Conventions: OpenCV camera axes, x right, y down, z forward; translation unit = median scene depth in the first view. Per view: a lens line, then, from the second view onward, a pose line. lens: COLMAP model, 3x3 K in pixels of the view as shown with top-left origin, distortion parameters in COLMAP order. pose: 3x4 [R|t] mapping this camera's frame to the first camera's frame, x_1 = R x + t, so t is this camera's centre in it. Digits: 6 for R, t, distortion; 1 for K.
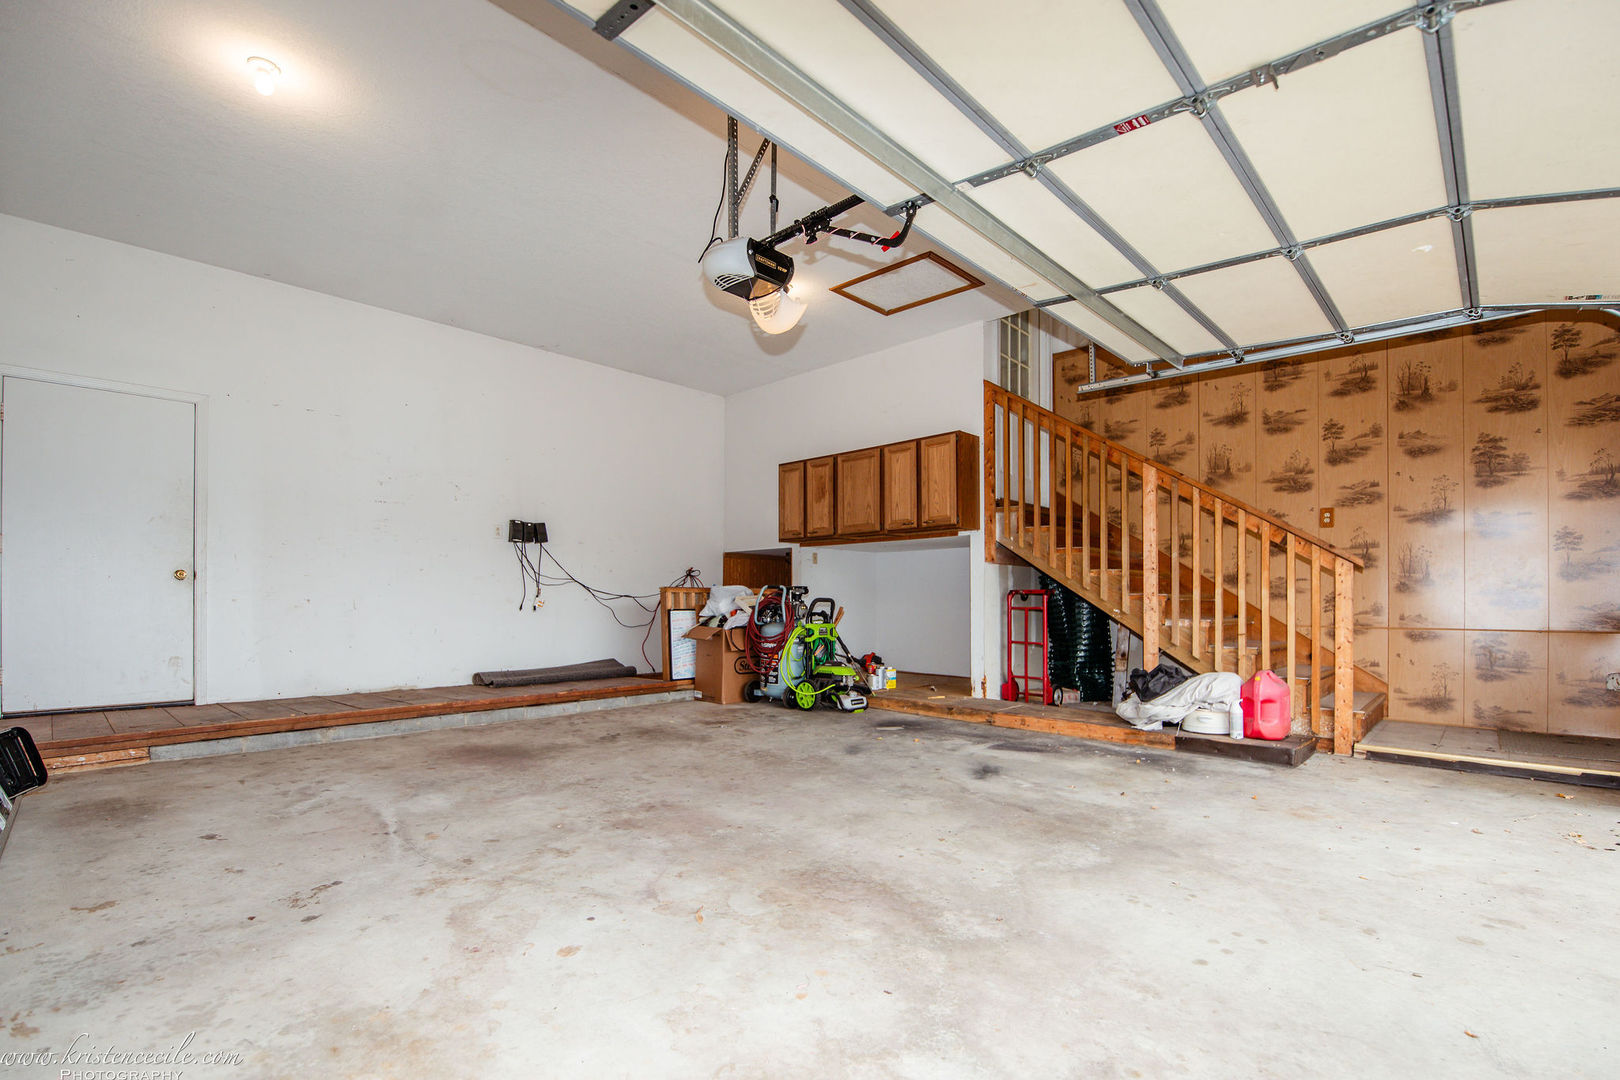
lens RADIAL K [[730.6, 0, 809.9], [0, 730.6, 608.5], [0, 0, 1]] dist [-0.001271, -0.001087]
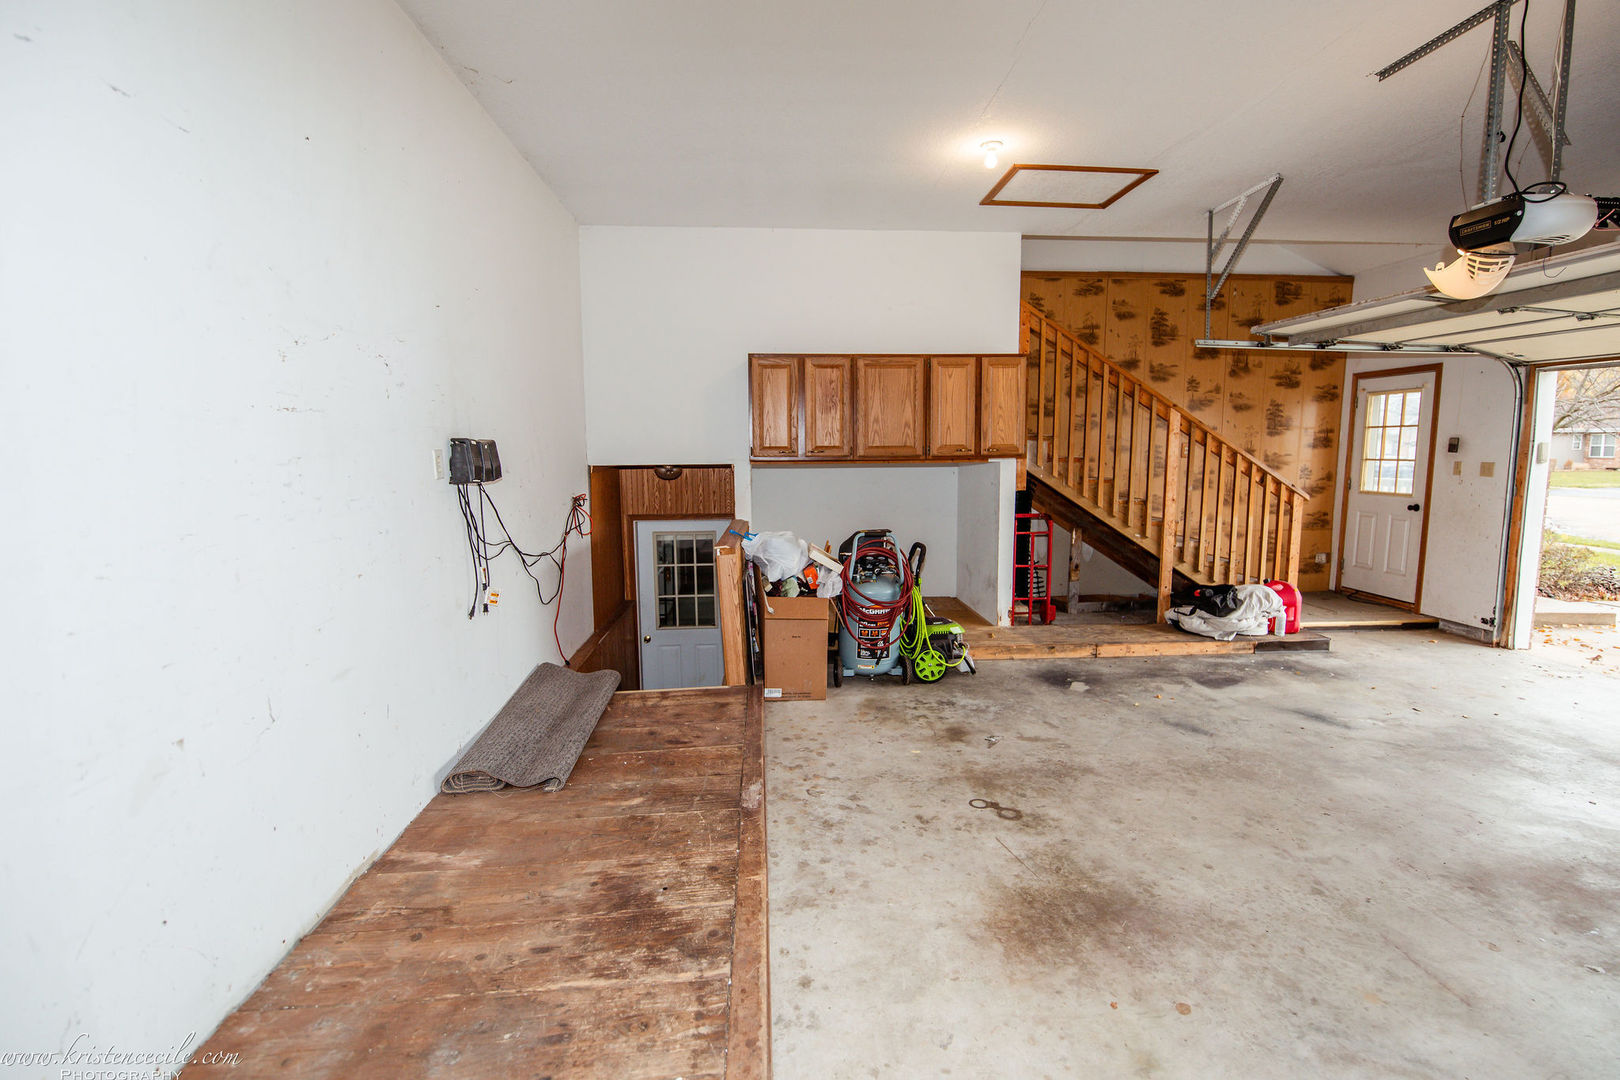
lens RADIAL K [[725.5, 0, 810.0], [0, 725.5, 540.0], [0, 0, 1]] dist [-0.002168, -0.000549]
pose [[0.668182, -0.100724, 0.737148, -0.834741], [0.018763, 0.992760, 0.118643, -0.147383], [-0.743761, -0.065444, 0.665234, 0.691791]]
